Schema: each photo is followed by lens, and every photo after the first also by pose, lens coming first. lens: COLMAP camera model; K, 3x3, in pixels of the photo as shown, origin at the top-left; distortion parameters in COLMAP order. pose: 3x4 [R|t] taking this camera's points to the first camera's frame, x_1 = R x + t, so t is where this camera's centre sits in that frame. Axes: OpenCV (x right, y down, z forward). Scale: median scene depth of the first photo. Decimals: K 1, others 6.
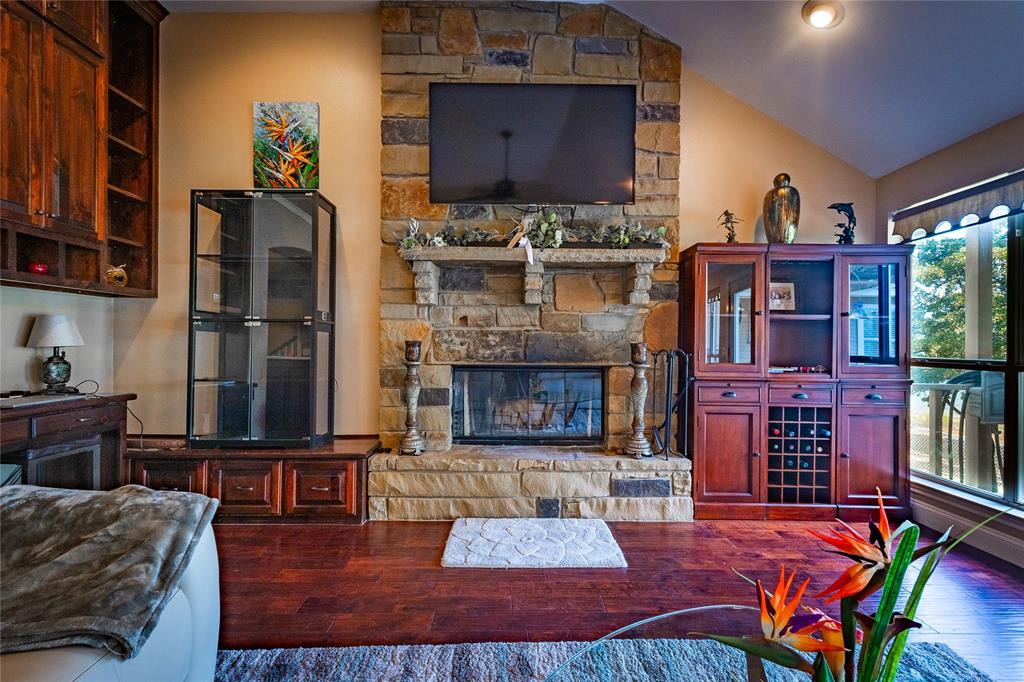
lens RADIAL K [[470.6, 0, 512.8], [0, 470.6, 342.1], [0, 0, 1]] dist [0.005129, -0.000094]
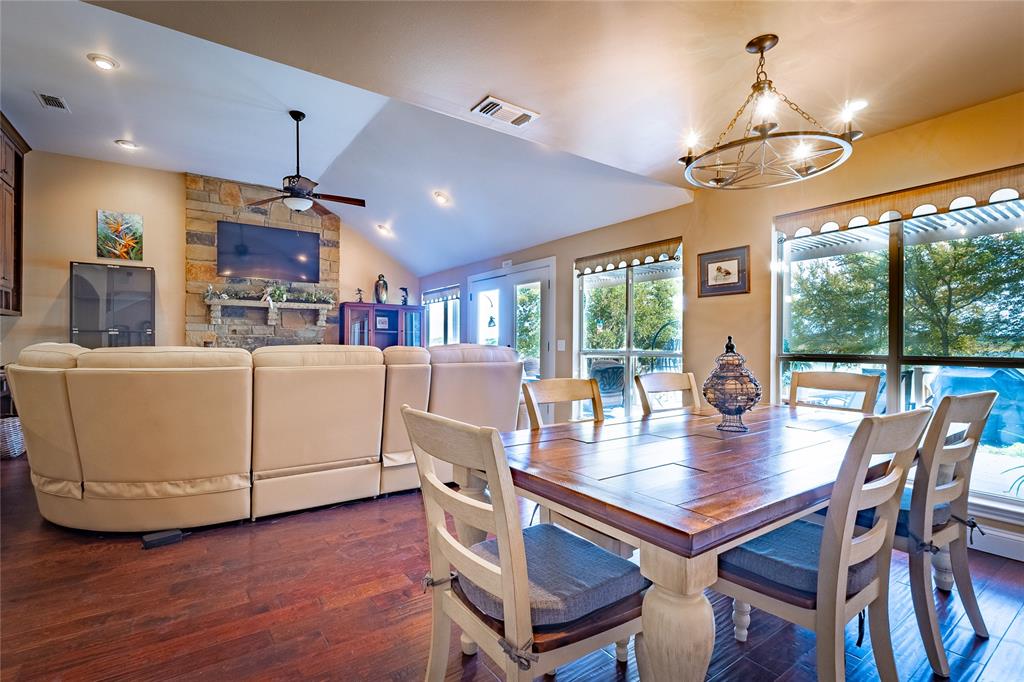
lens RADIAL K [[470.6, 0, 508.7], [0, 470.6, 341.4], [0, 0, 1]] dist [0.005129, -0.000094]
pose [[0.825315, -0.001944, 0.564669, -0.283589], [-0.001539, 0.999983, 0.005693, -0.016257], [-0.564670, -0.005567, 0.825298, -1.449175]]
